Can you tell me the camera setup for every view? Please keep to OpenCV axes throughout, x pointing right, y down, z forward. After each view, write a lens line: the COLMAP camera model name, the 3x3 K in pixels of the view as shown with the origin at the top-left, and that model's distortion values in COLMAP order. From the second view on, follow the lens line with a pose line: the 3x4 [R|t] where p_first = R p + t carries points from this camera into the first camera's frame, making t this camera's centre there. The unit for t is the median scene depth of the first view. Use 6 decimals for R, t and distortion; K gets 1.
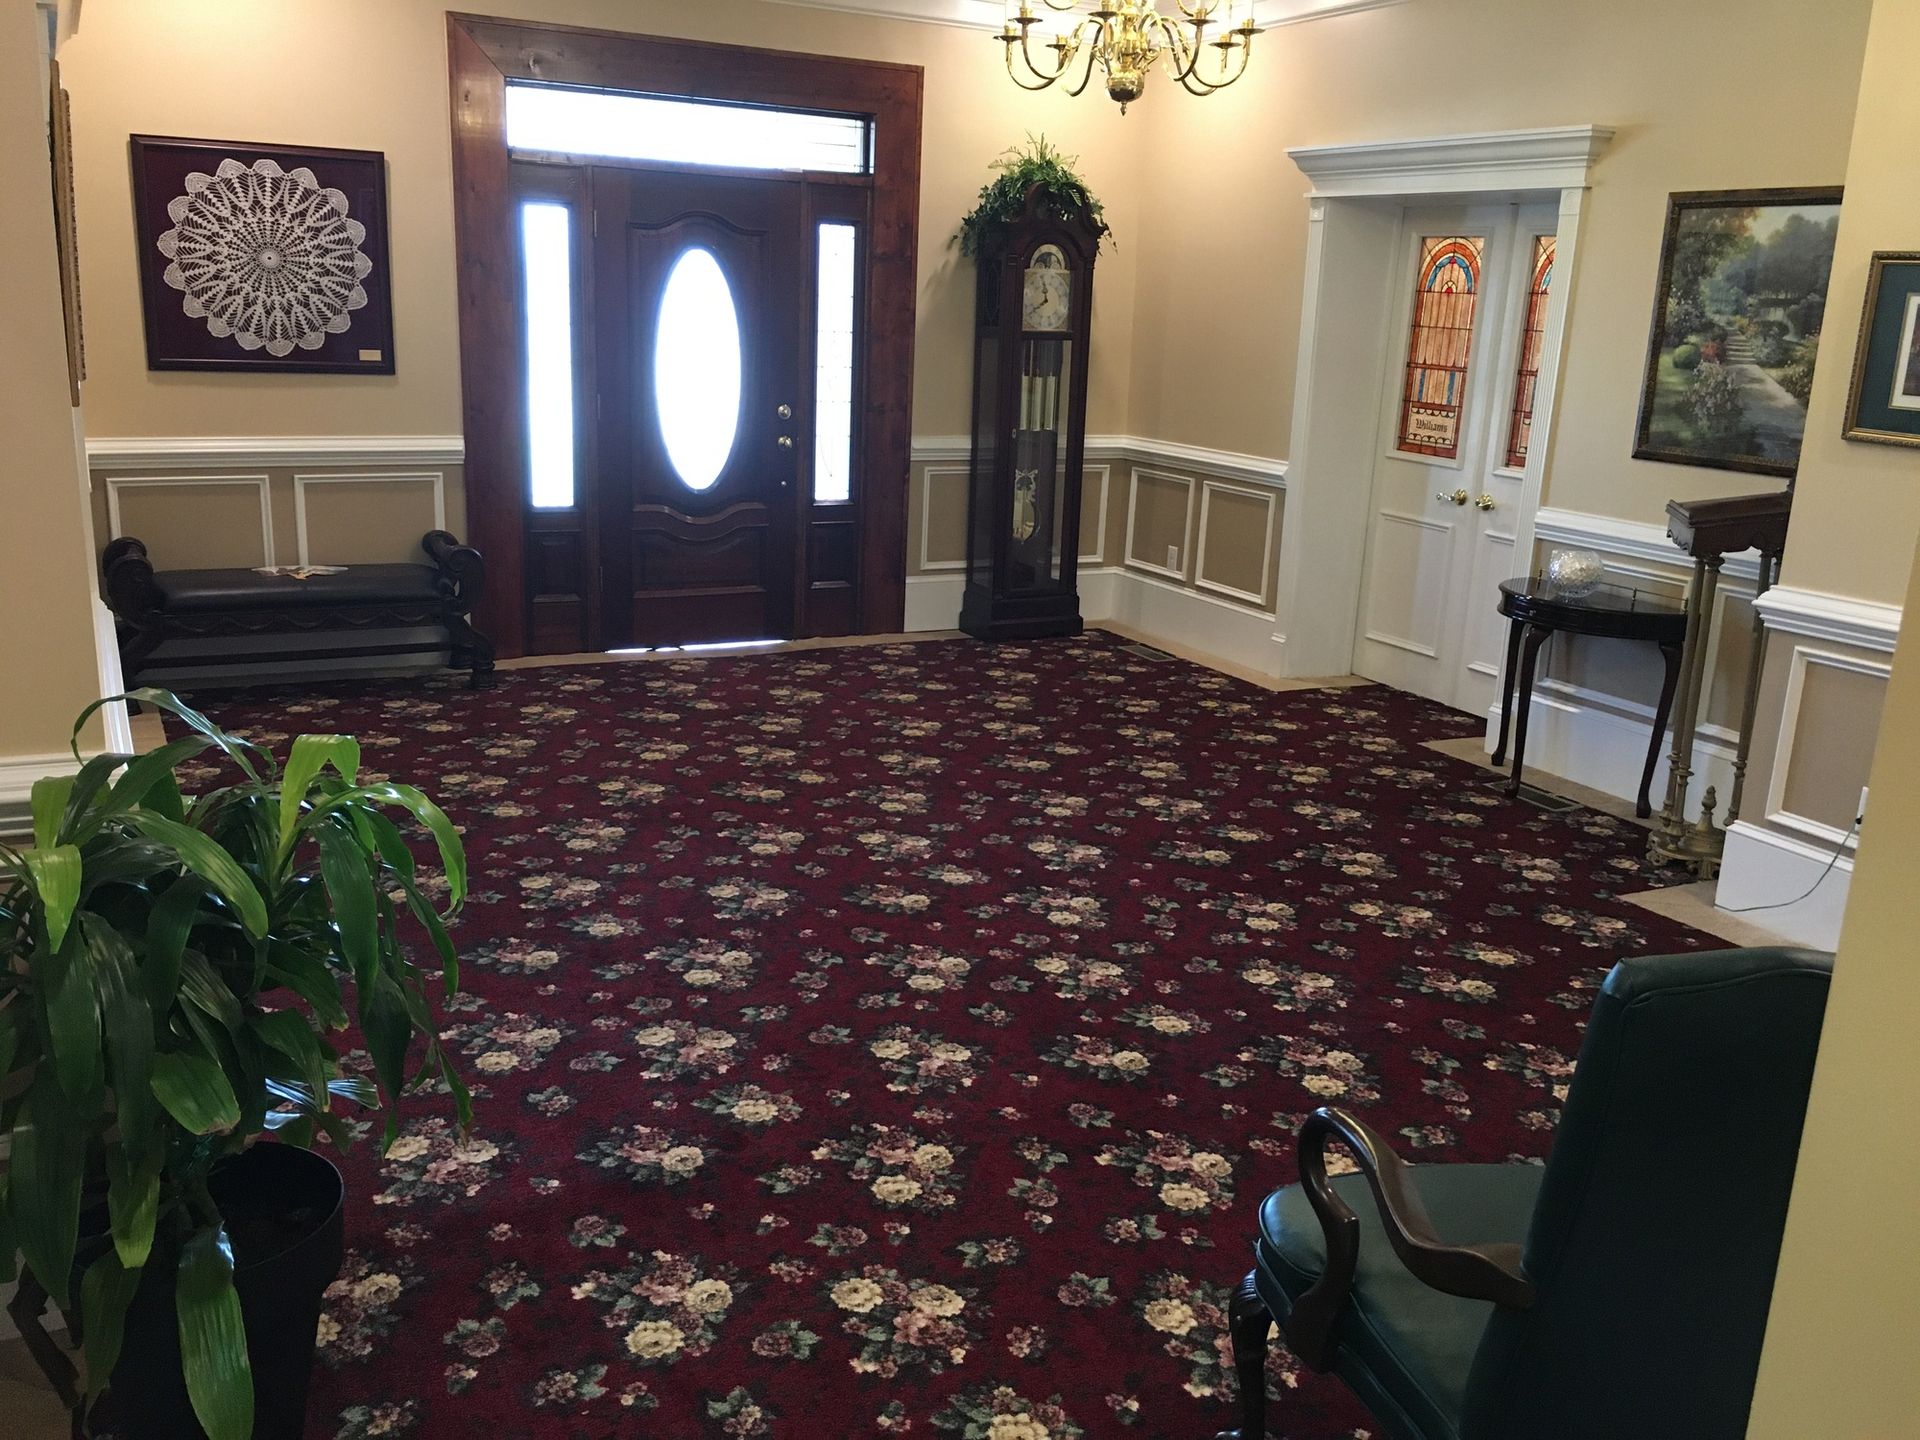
lens RADIAL K [[1662.5, 0, 965.6], [0, 1662.5, 722.2], [0, 0, 1]] dist [0.084841, -0.101616]
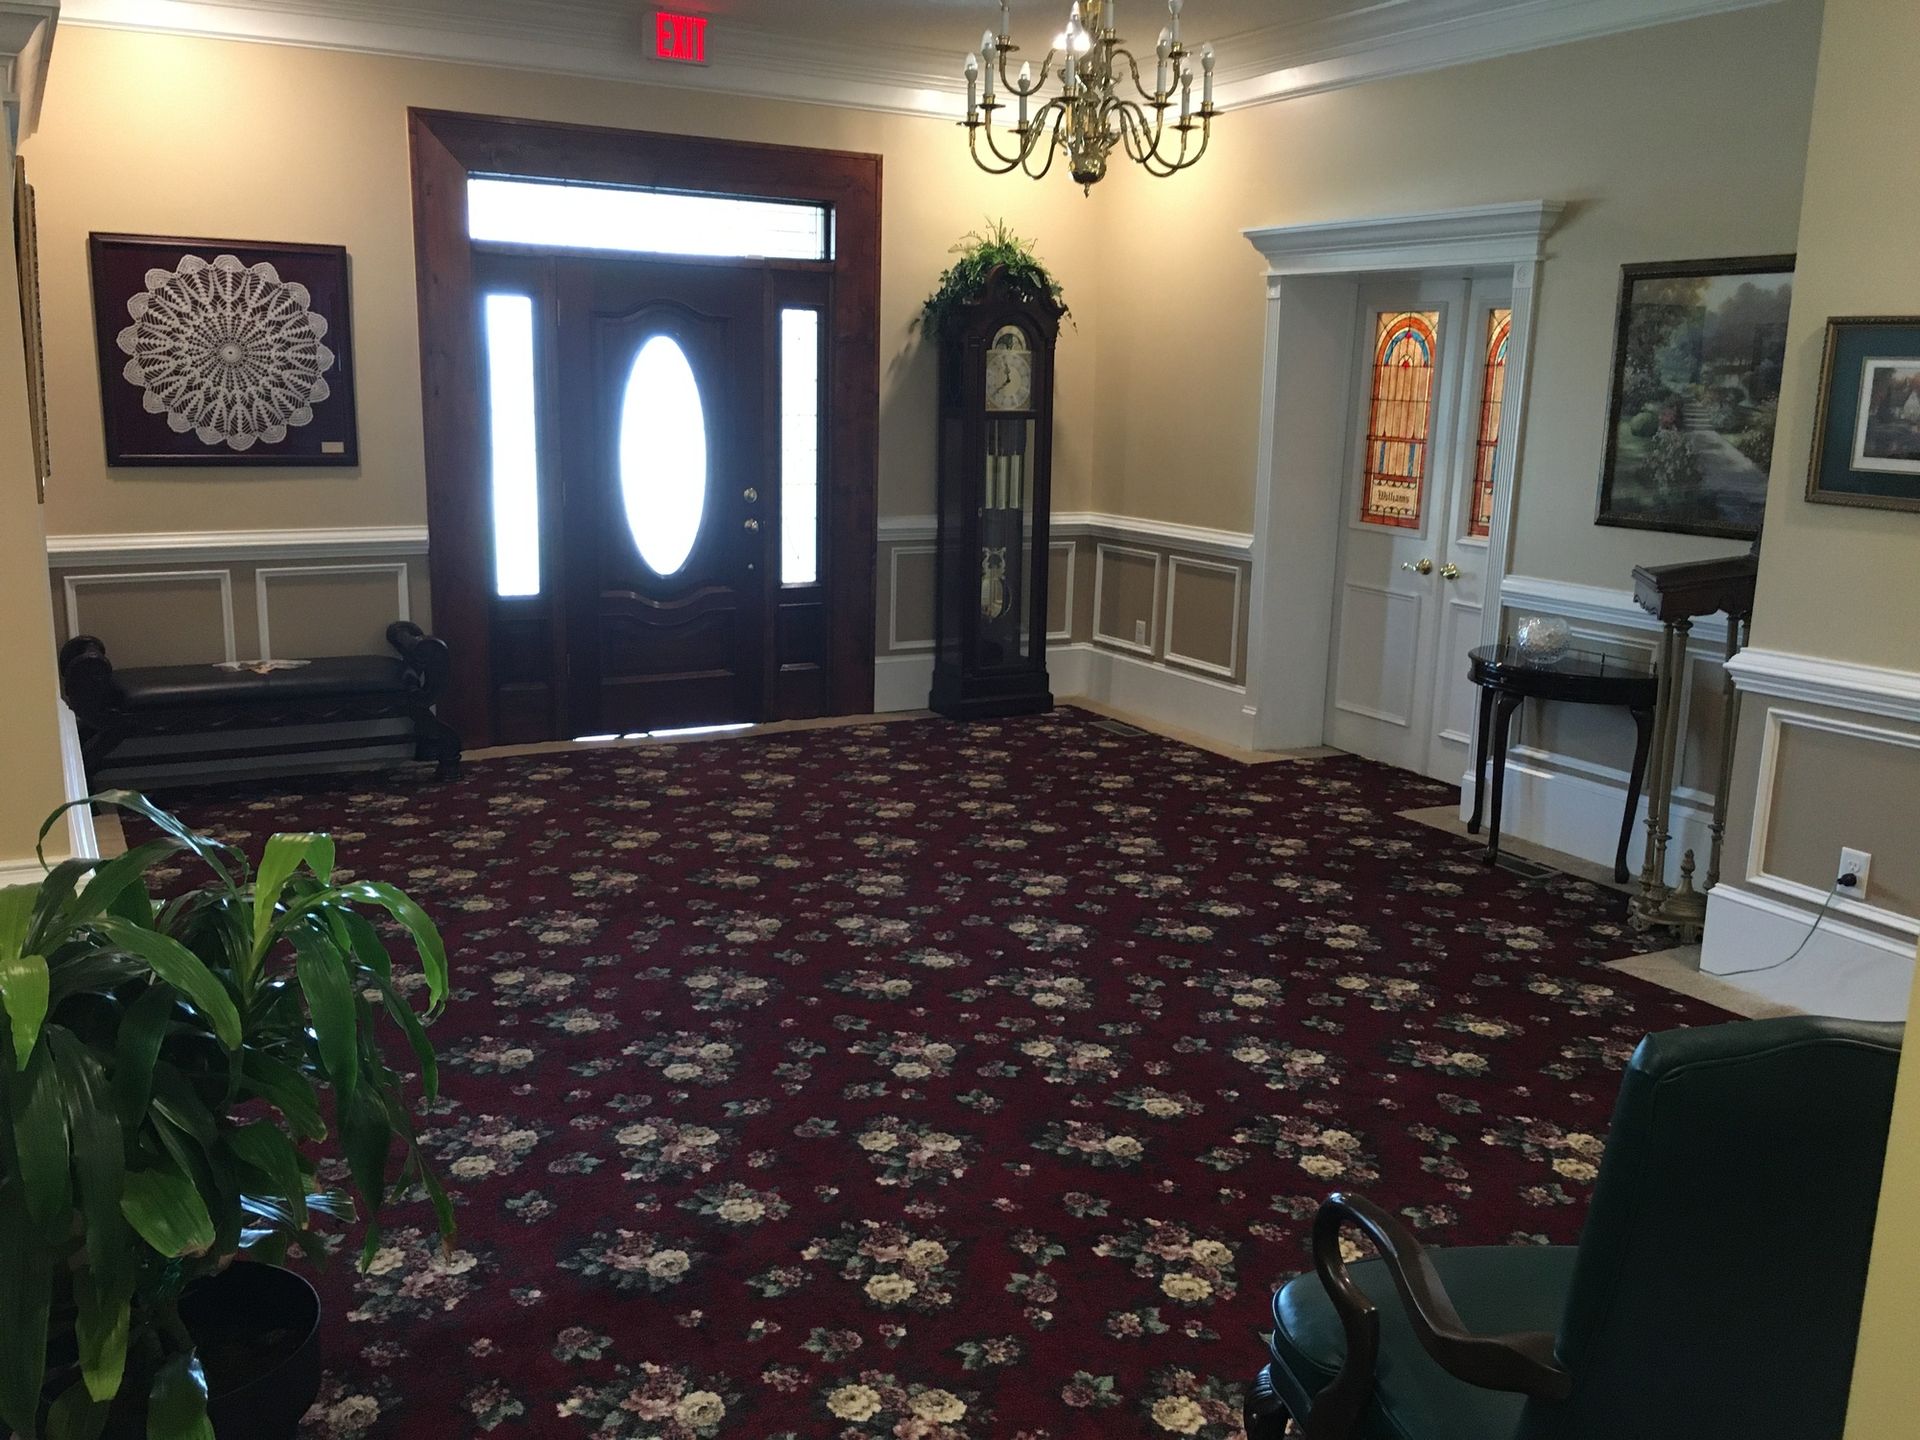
lens RADIAL K [[1665.4, 0, 962.5], [0, 1665.4, 720.0], [0, 0, 1]] dist [0.093453, -0.123536]
pose [[0.999514, -0.022823, 0.021227, -0.008349], [0.023826, 0.998550, -0.048265, -0.000788], [-0.020094, 0.048748, 0.998609, 0.008169]]
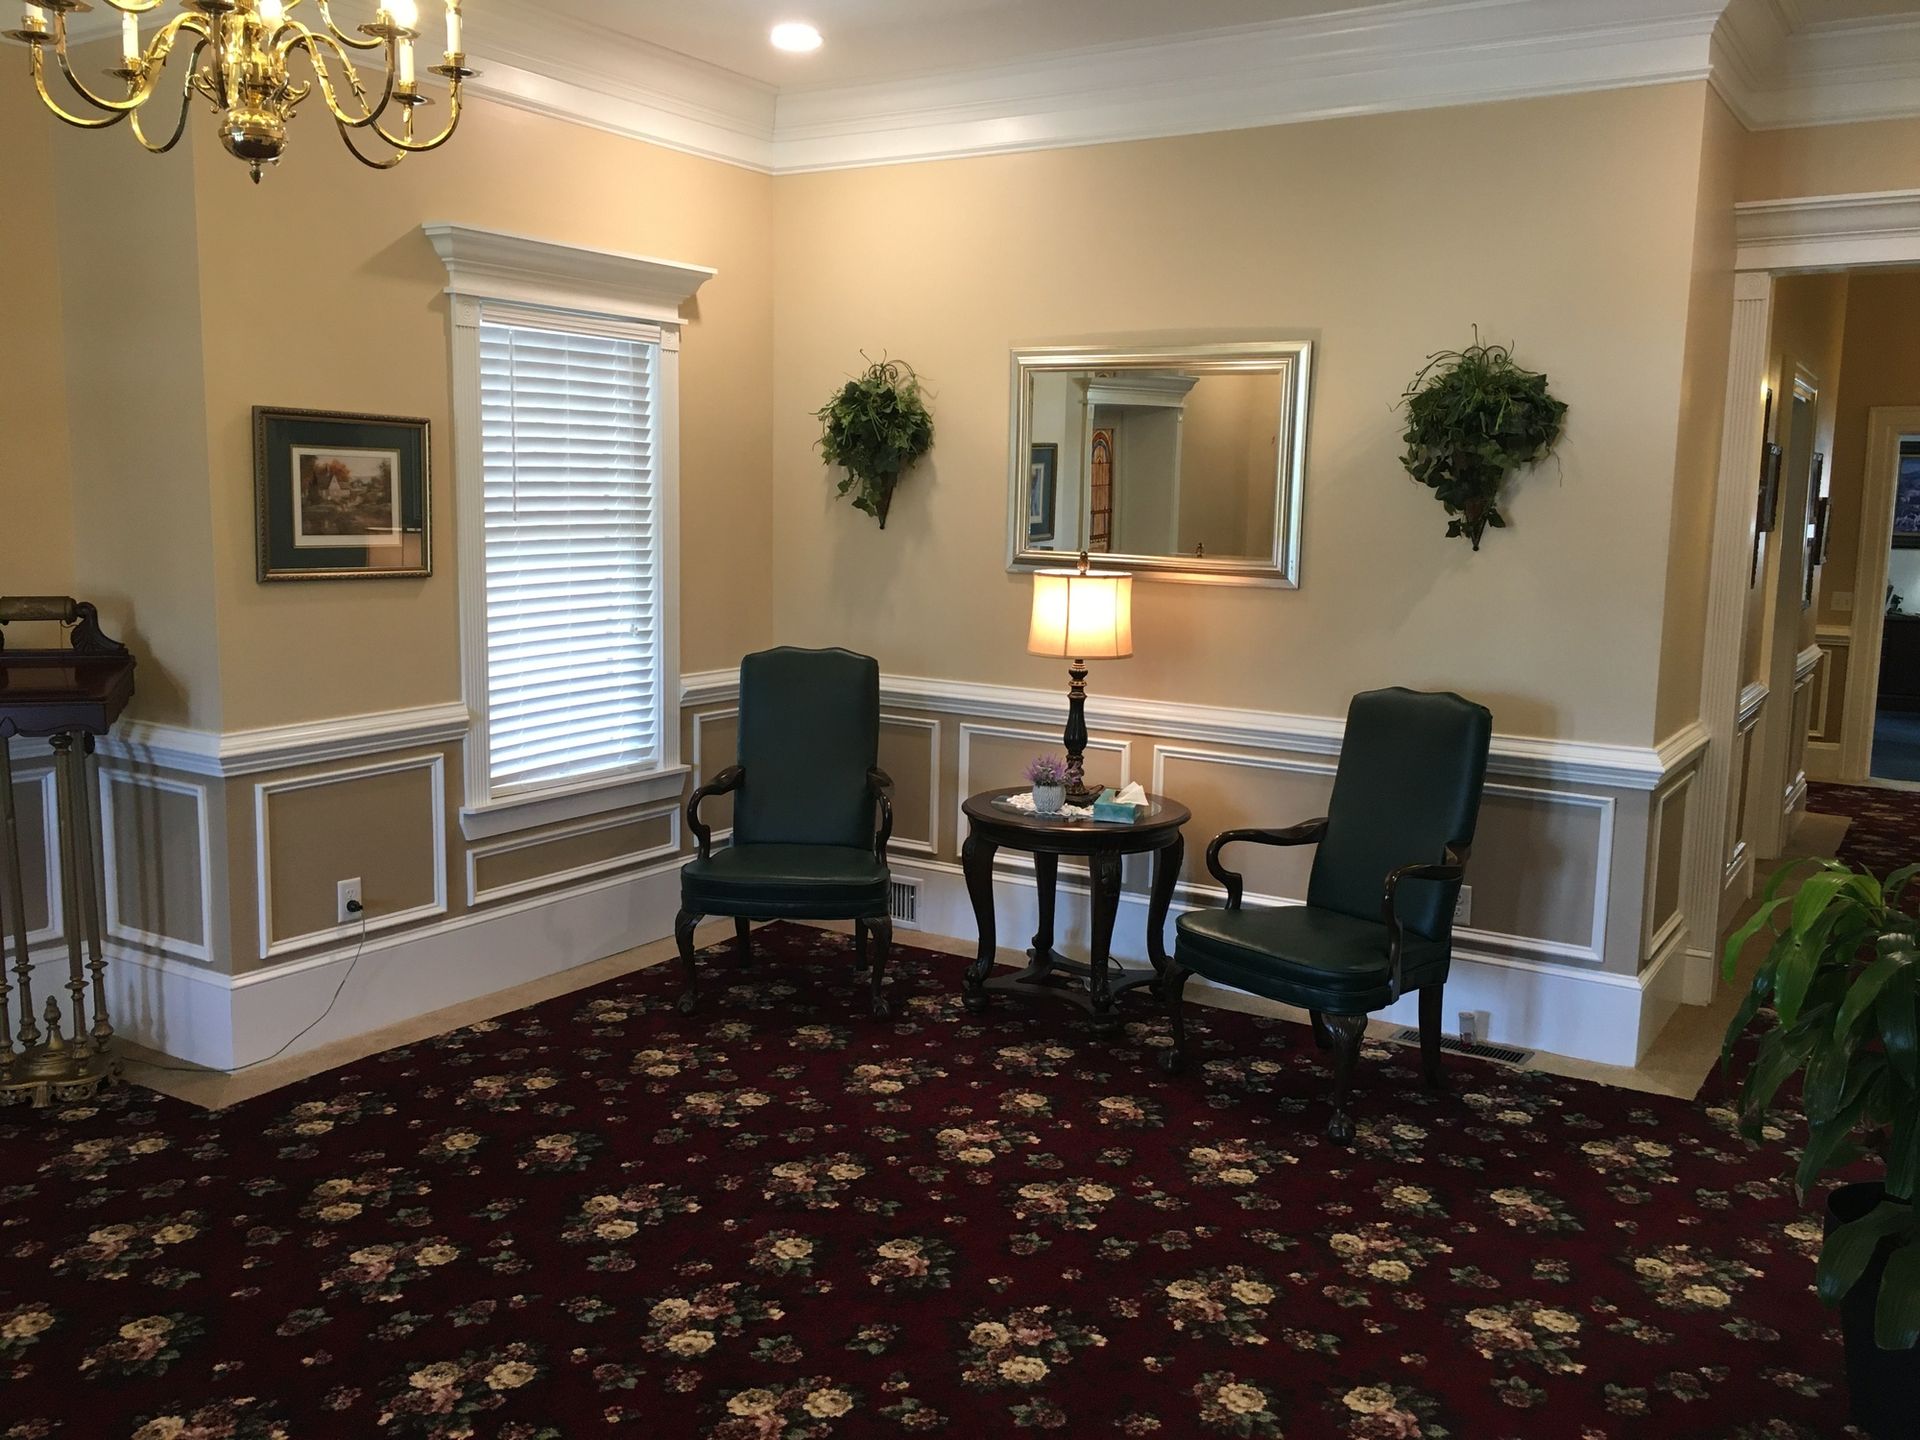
lens RADIAL K [[1665.4, 0, 962.5], [0, 1665.4, 720.0], [0, 0, 1]] dist [0.093453, -0.123536]
pose [[-0.507695, -0.164037, 0.845776, -0.597027], [0.180687, 0.939600, 0.290695, -0.310418], [-0.842376, 0.300406, -0.447391, 1.120994]]
